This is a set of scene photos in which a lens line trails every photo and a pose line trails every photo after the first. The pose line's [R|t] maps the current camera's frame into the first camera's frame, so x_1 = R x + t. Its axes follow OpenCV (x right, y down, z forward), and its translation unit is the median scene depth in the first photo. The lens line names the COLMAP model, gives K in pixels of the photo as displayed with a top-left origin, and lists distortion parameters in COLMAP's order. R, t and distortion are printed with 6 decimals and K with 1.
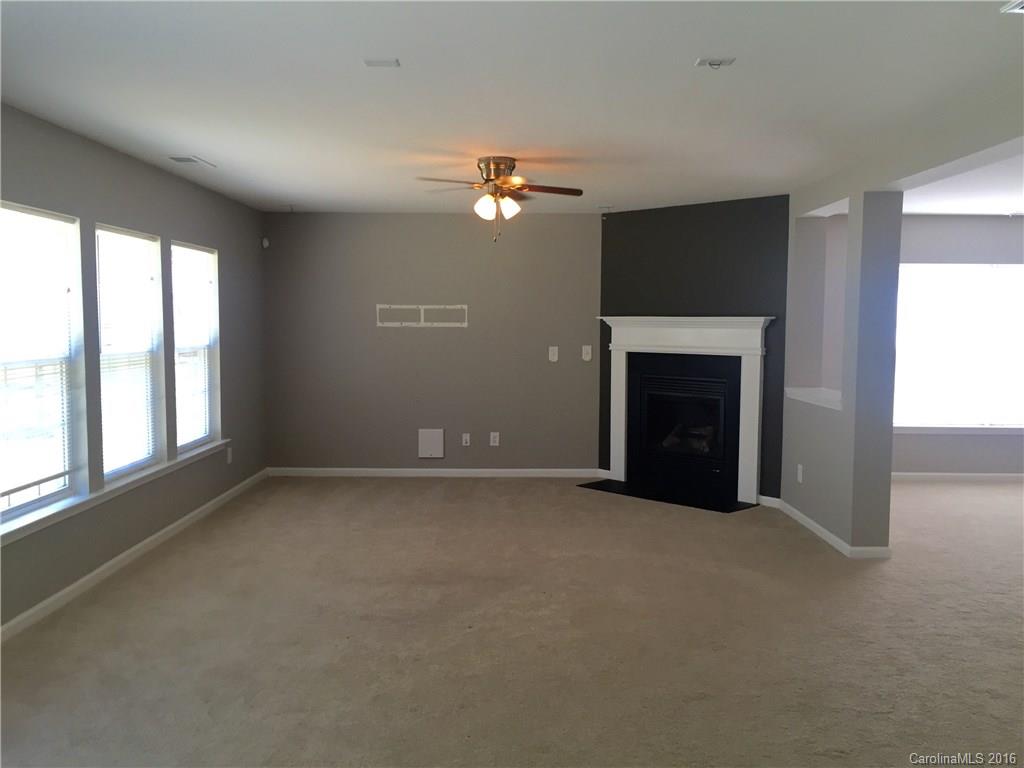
lens RADIAL K [[877.0, 0, 512.0], [0, 877.0, 384.0], [0, 0, 1]] dist [-0.001072, -0.000757]
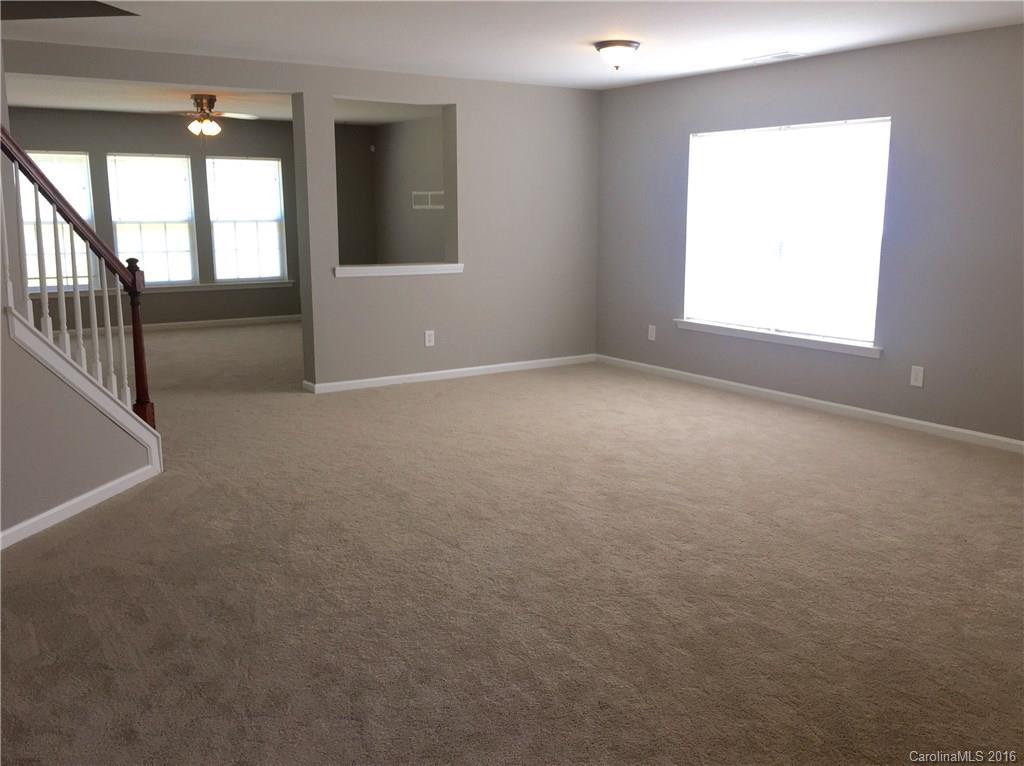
lens RADIAL K [[877.0, 0, 512.0], [0, 877.0, 383.0], [0, 0, 1]] dist [-0.001072, -0.000757]
pose [[0.594492, 0.155988, -0.788826, 1.040994], [-0.059488, 0.986847, 0.150313, -0.013049], [0.801898, -0.042434, 0.595952, 0.318015]]
